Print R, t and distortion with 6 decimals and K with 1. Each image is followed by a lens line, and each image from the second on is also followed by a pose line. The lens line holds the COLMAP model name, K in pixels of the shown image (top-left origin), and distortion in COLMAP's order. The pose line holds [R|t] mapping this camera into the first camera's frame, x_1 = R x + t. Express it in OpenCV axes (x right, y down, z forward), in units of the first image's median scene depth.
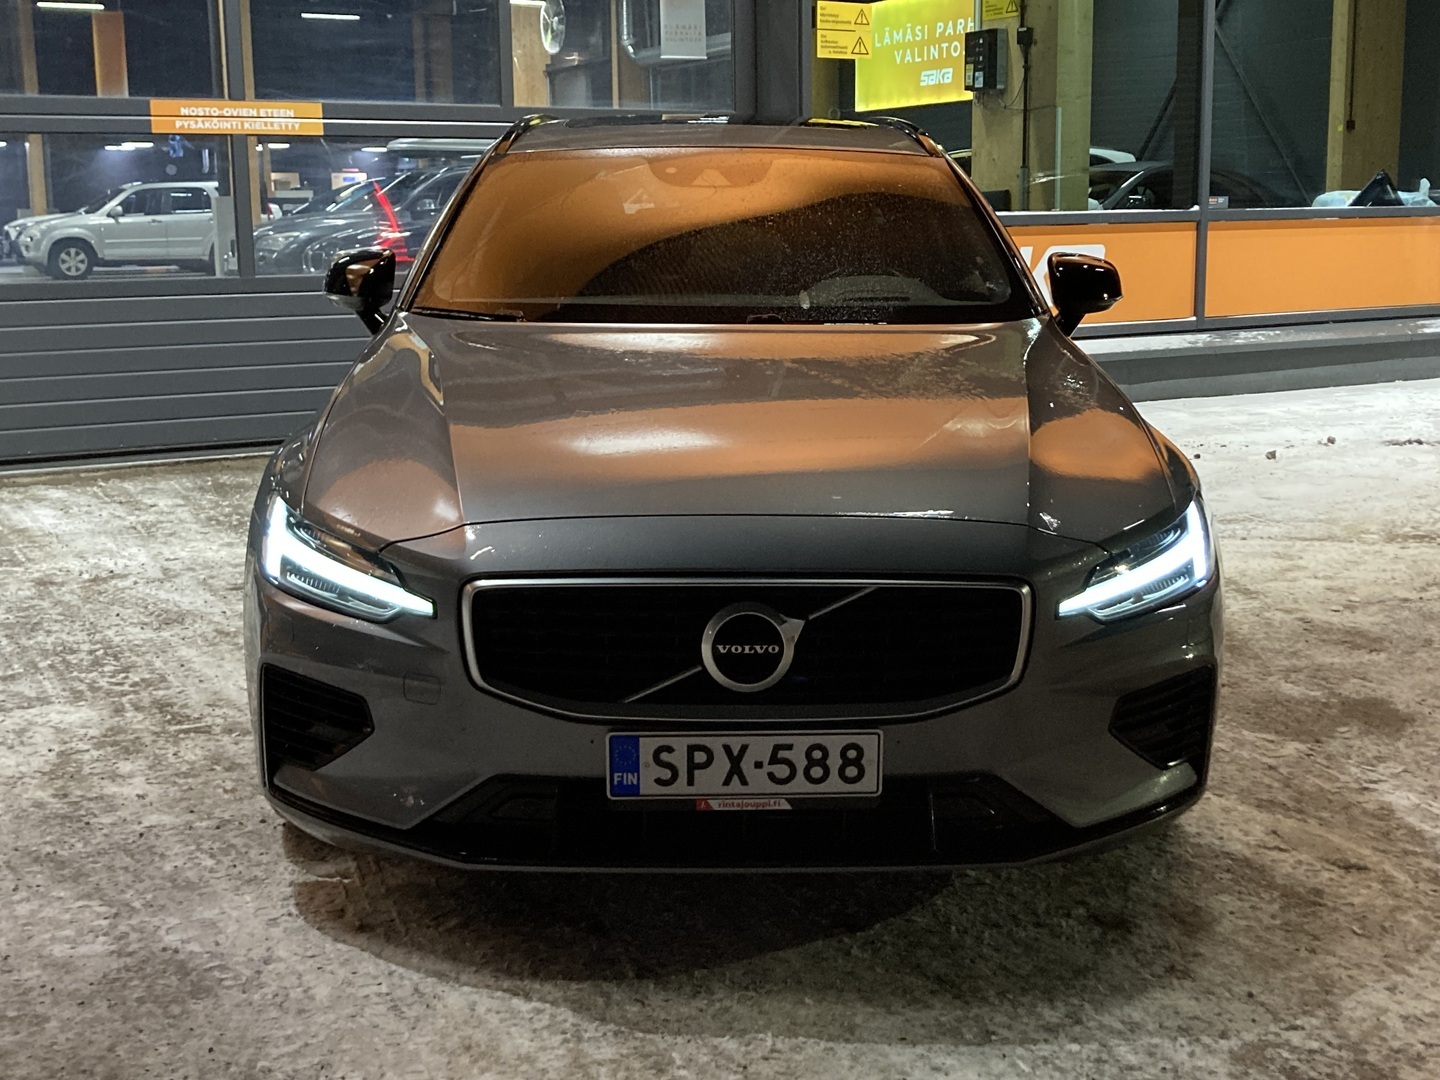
lens RADIAL K [[1716.2, 0, 720.0], [0, 1716.2, 540.0], [0, 0, 1]] dist [0.200362, -0.504080]
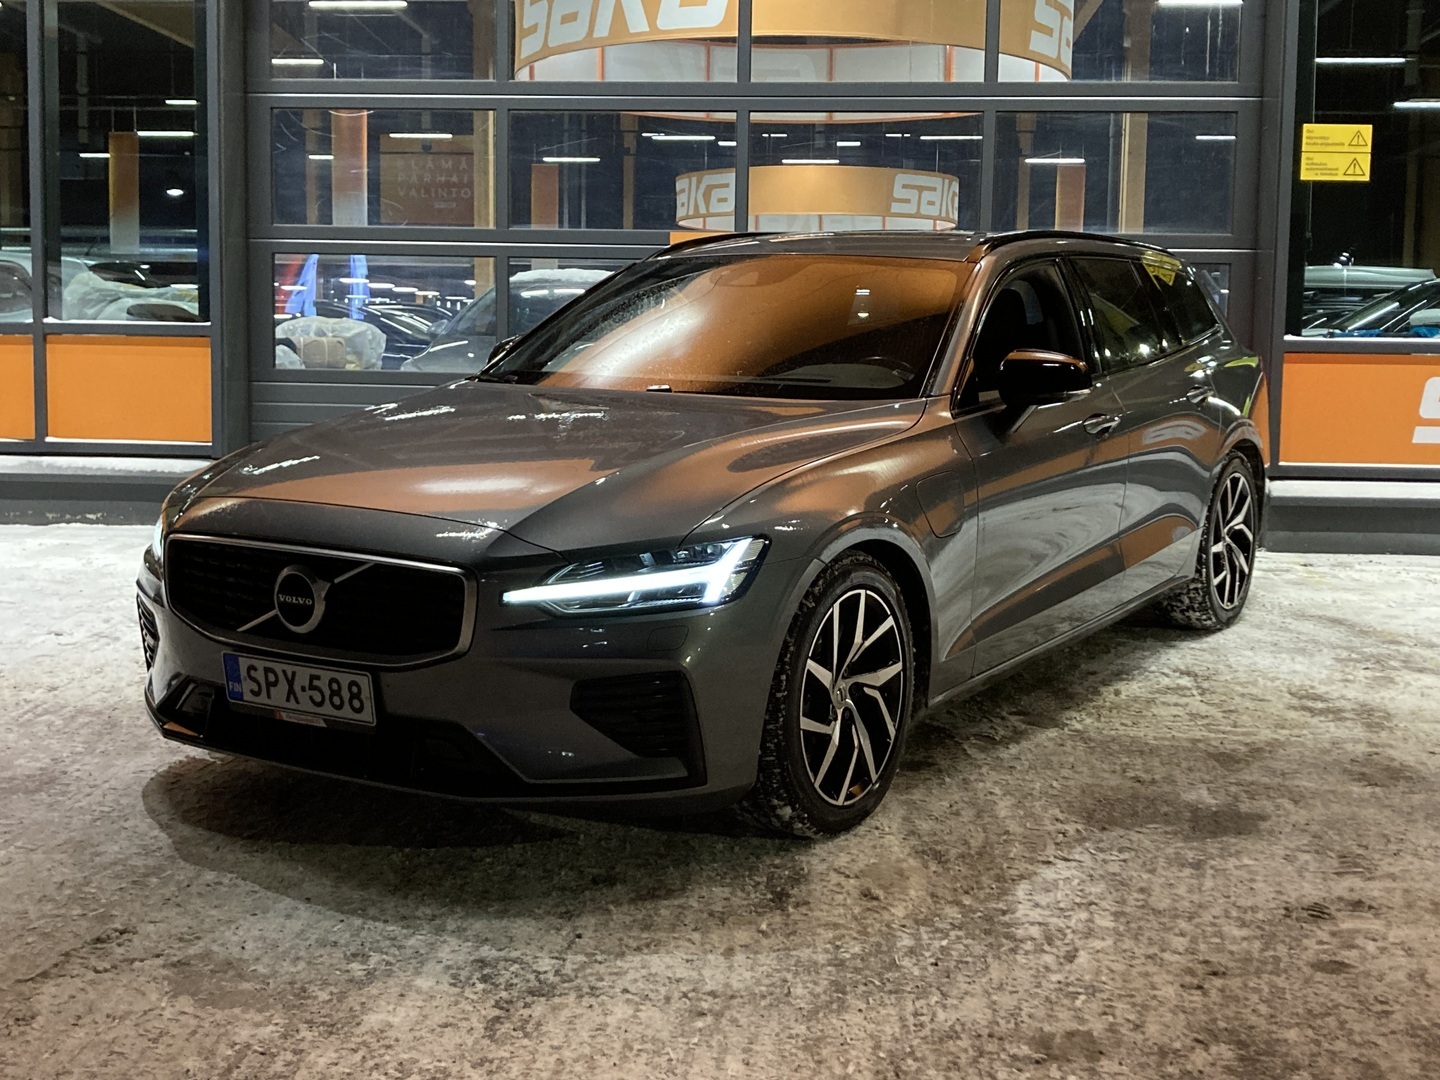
lens RADIAL K [[1716.2, 0, 720.0], [0, 1716.2, 540.0], [0, 0, 1]] dist [0.200362, -0.504080]
pose [[0.813551, 0.075651, -0.576552, 1.053306], [-0.125650, 0.990948, -0.047276, 0.038516], [0.567756, 0.110905, 0.815692, 0.068211]]
